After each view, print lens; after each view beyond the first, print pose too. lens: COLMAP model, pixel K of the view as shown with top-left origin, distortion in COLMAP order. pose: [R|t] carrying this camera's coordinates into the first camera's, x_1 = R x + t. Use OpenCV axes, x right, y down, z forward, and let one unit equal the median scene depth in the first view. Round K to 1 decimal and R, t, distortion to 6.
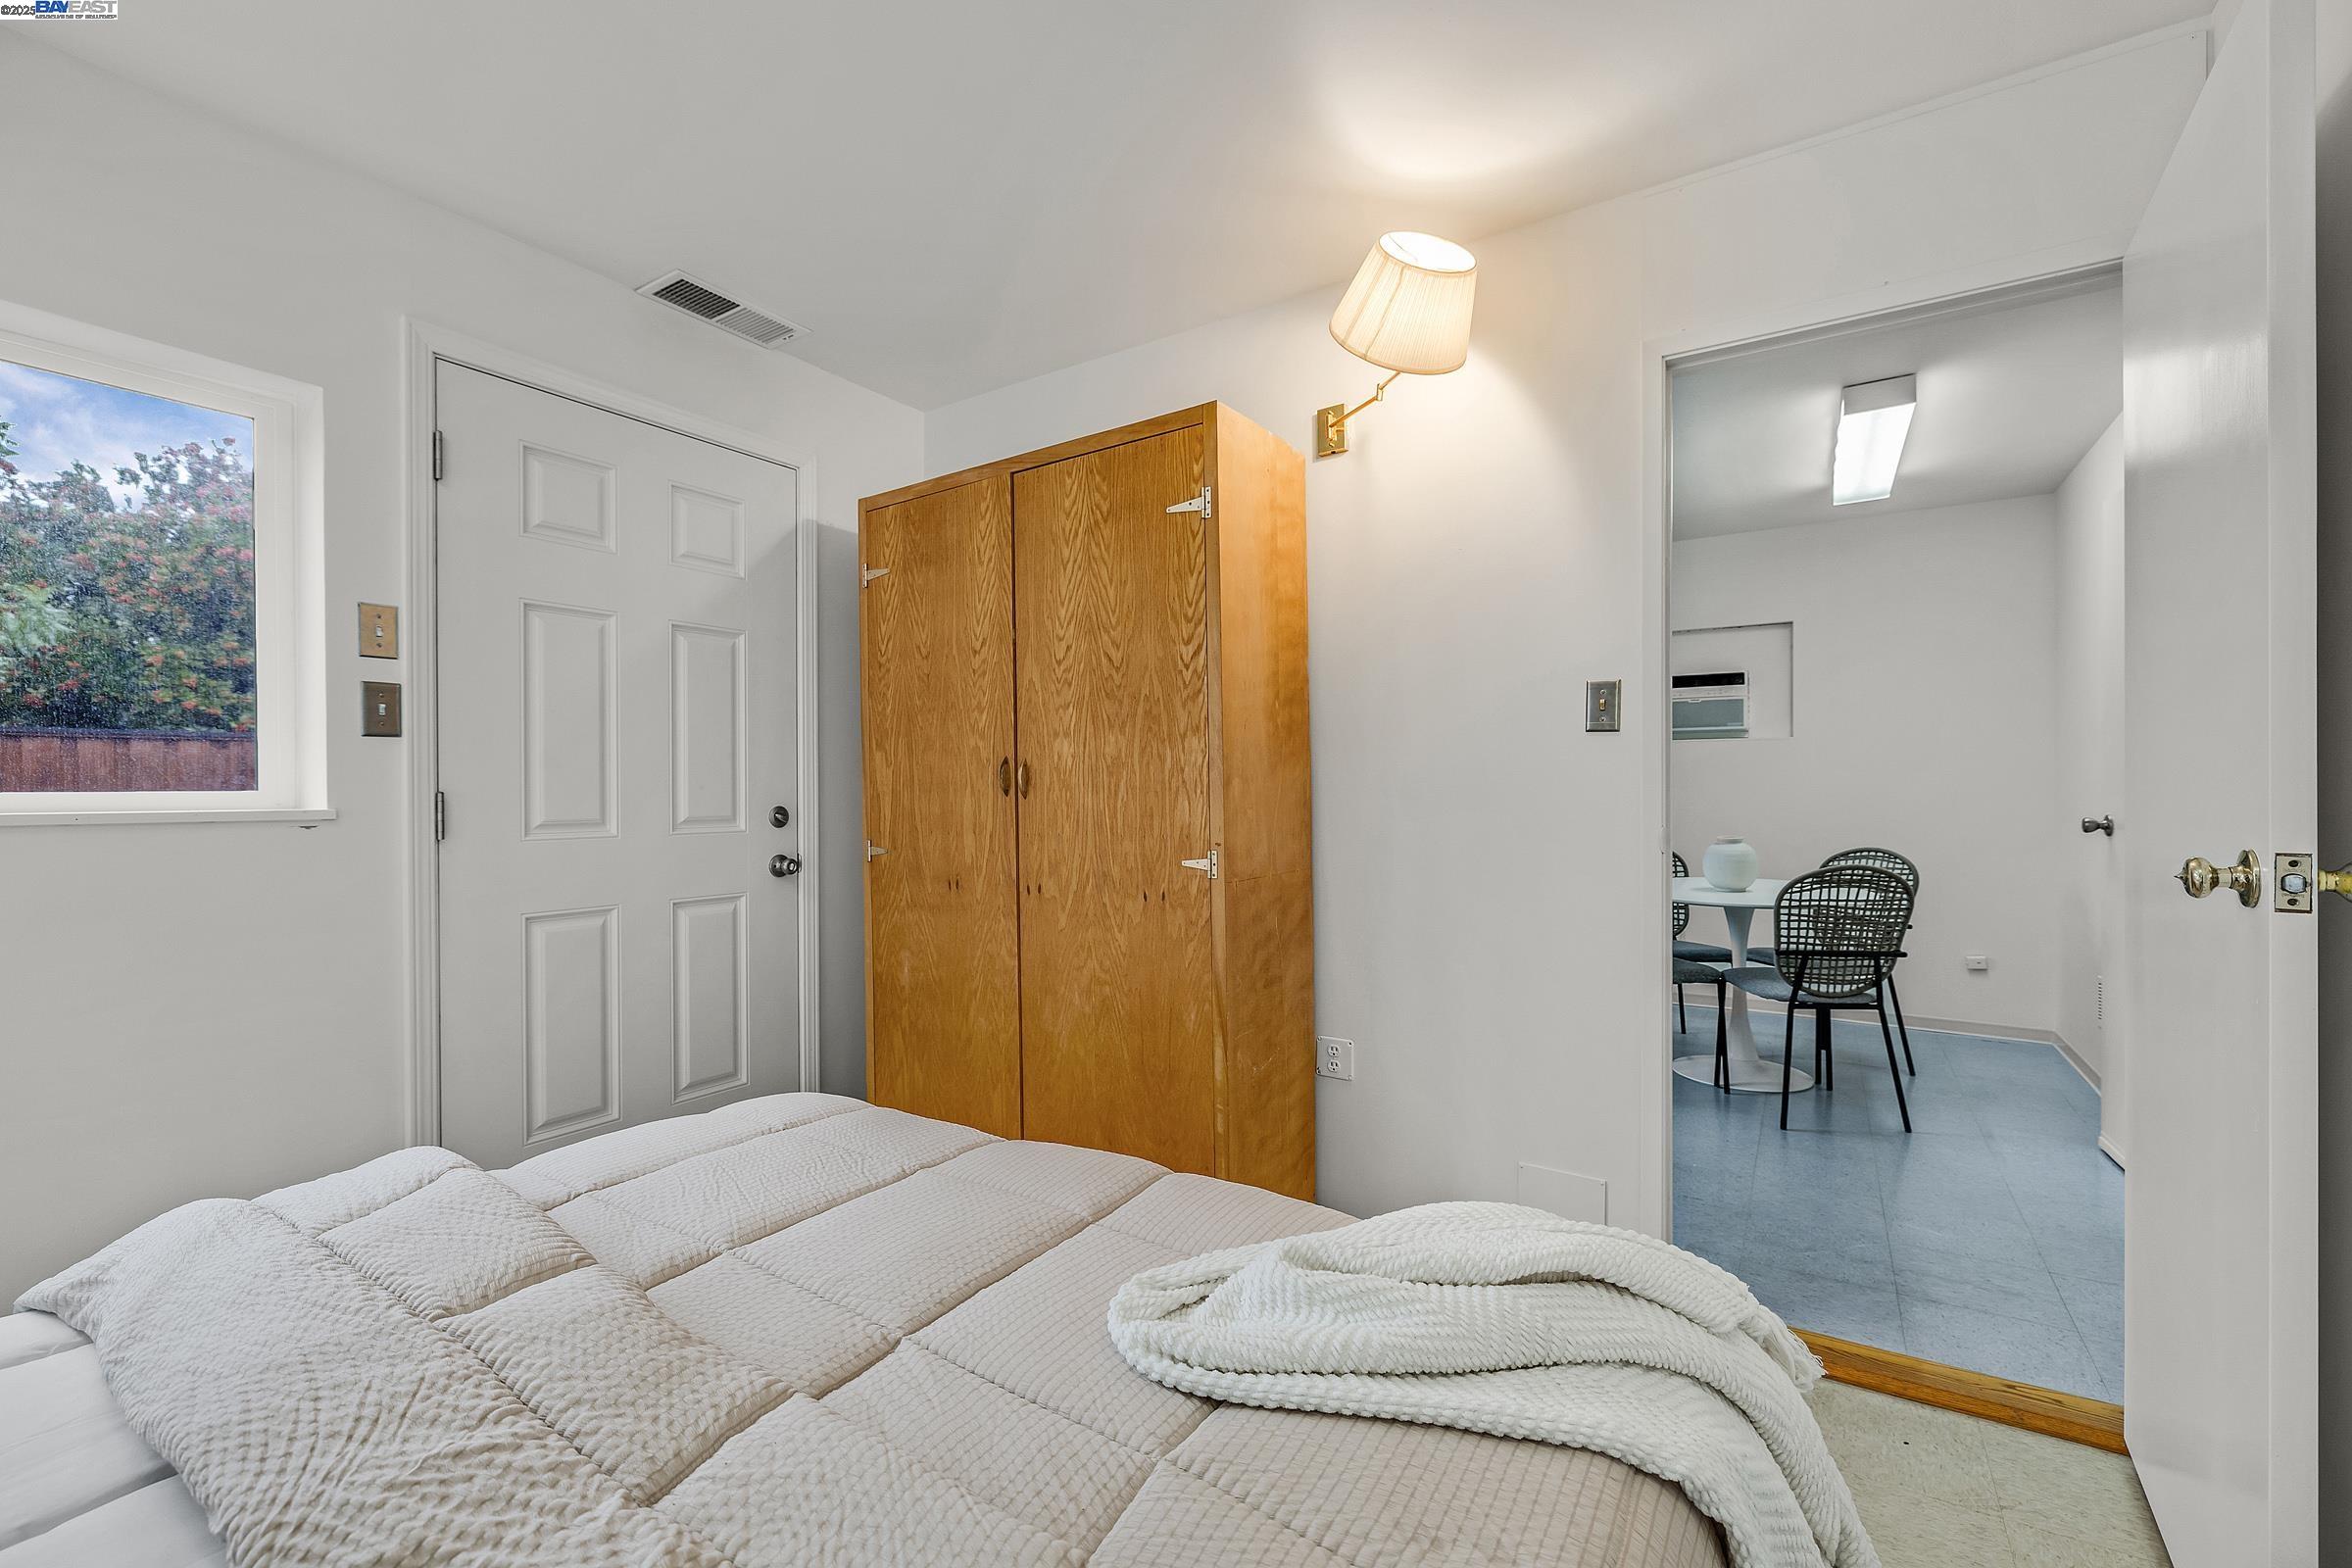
lens RADIAL K [[995.4, 0, 1176.0], [0, 995.4, 784.0], [0, 0, 1]] dist [-0.000150, 0.000115]
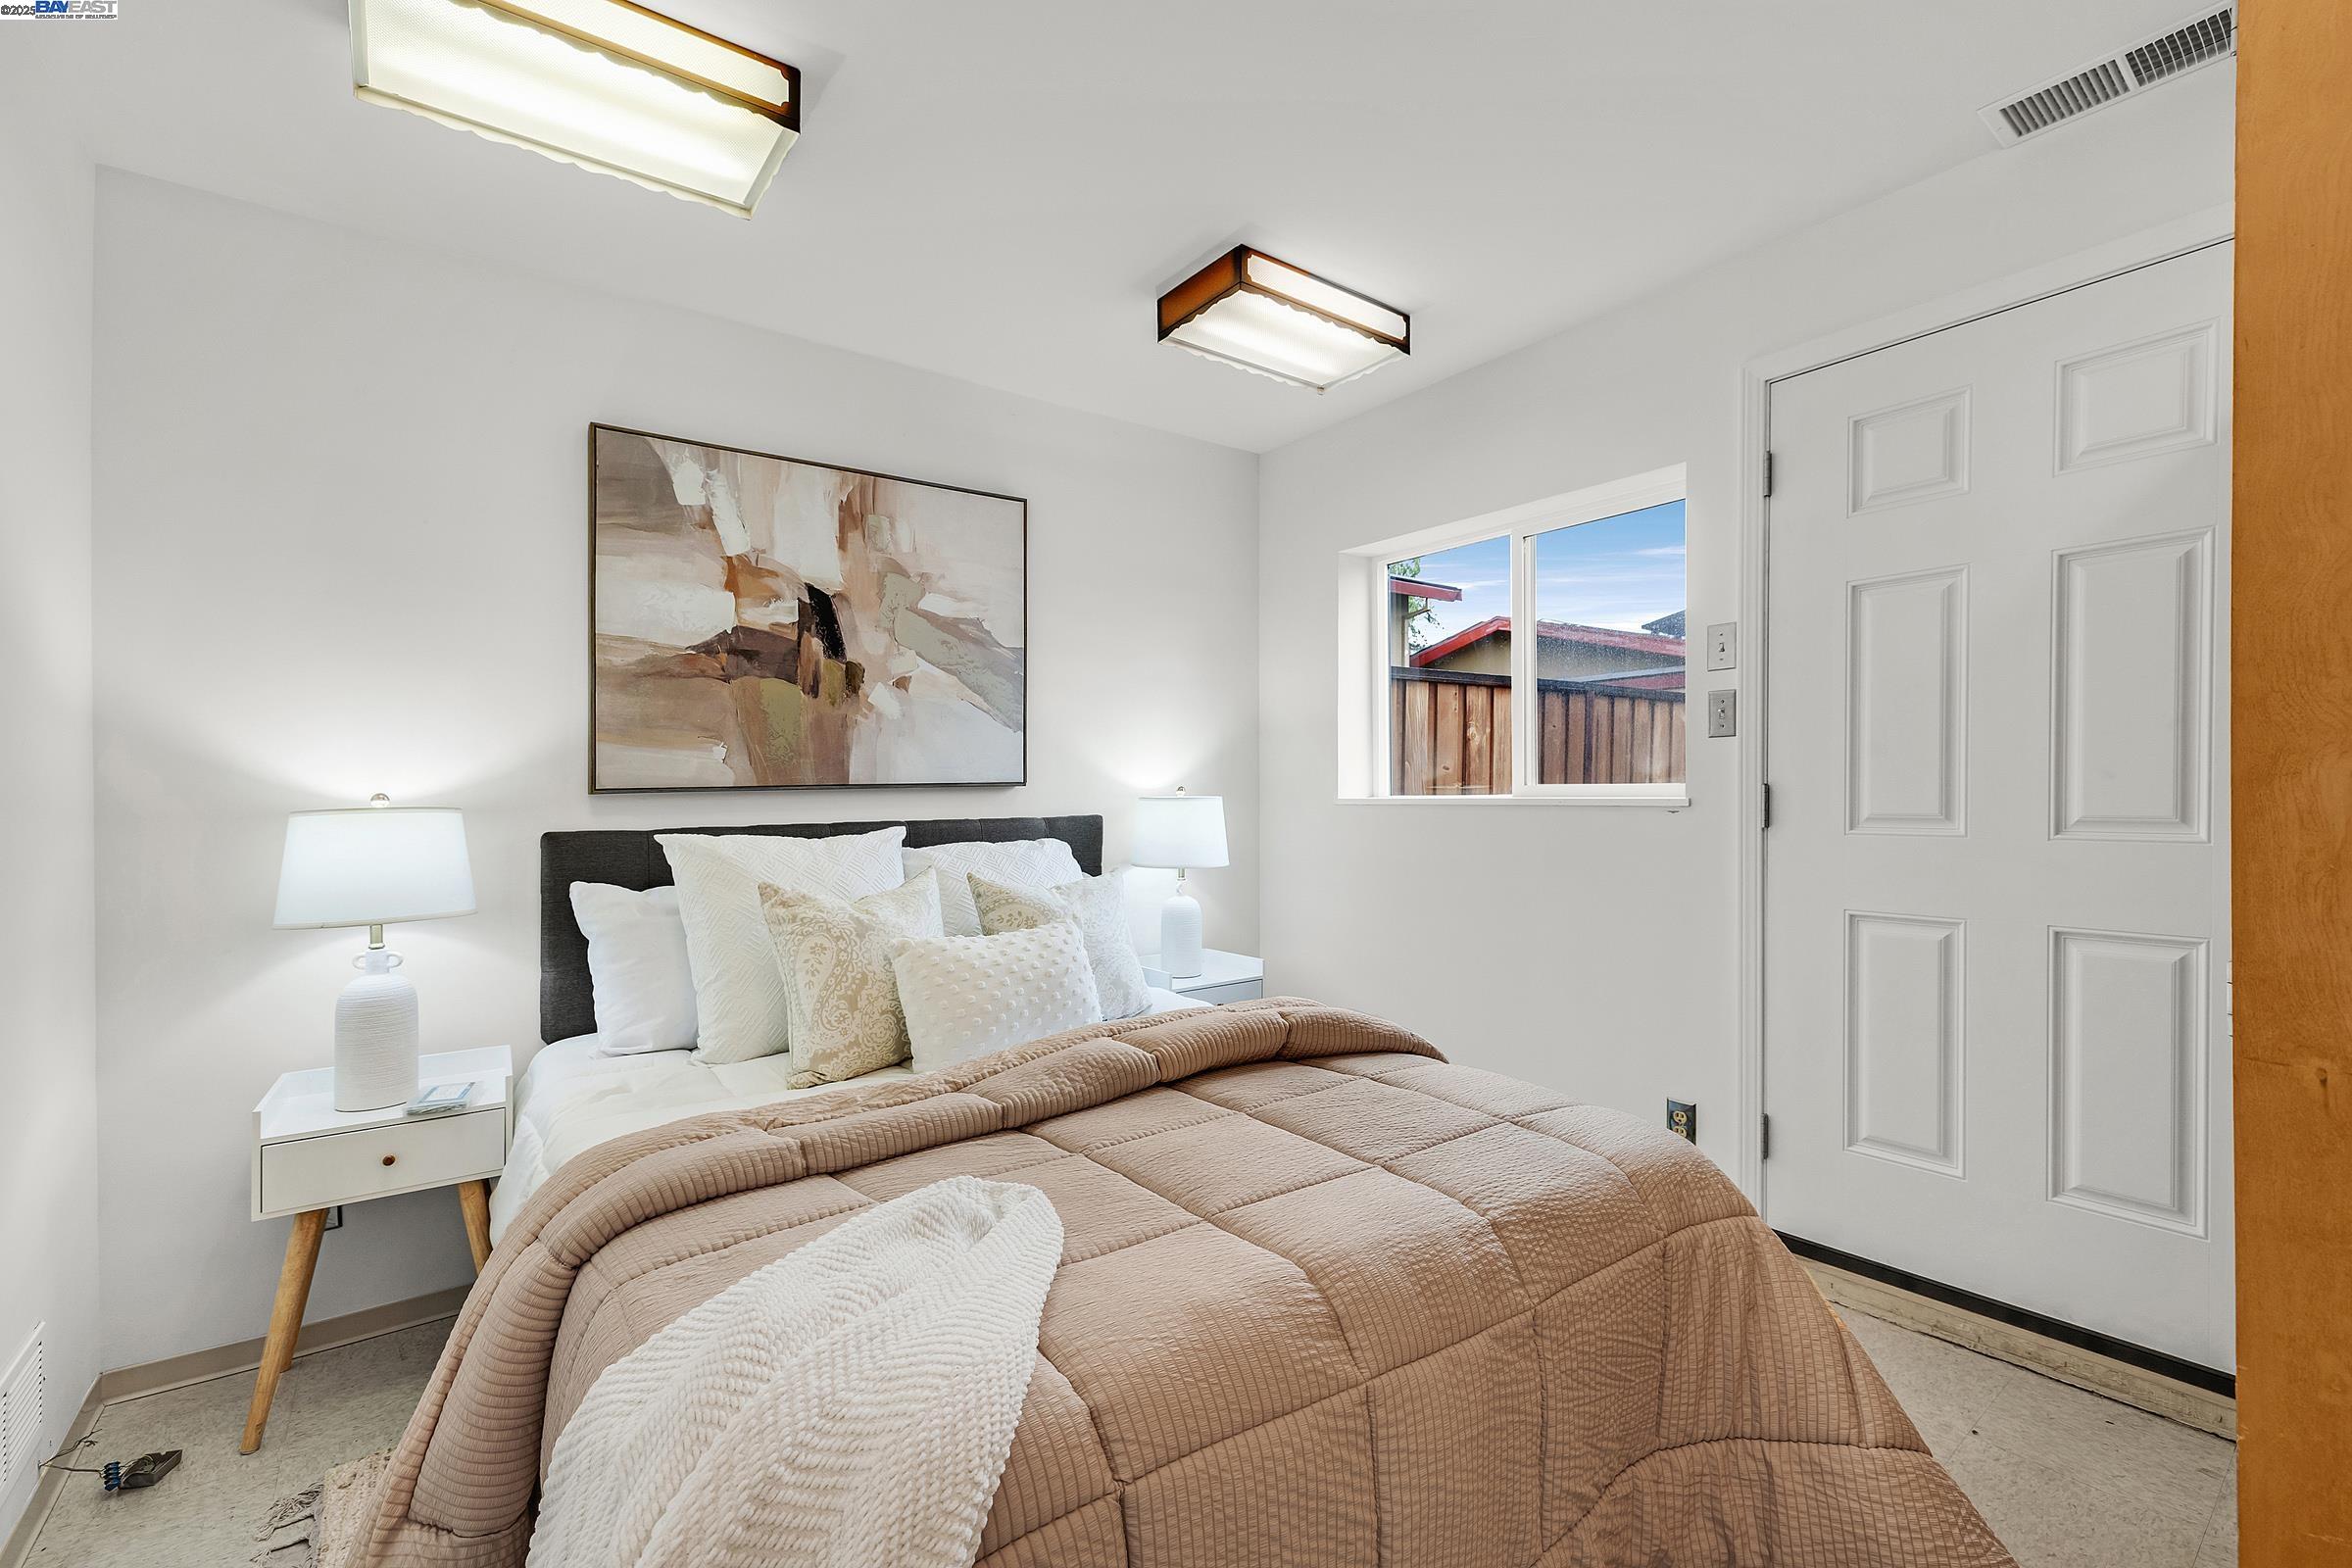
lens RADIAL K [[995.4, 0, 1176.0], [0, 995.4, 784.0], [0, 0, 1]] dist [-0.000150, 0.000115]
pose [[-0.351827, 0.002134, -0.936063, 0.467177], [0.010781, 0.999940, -0.001772, 0.003064], [0.936003, -0.010715, -0.351829, 0.719669]]
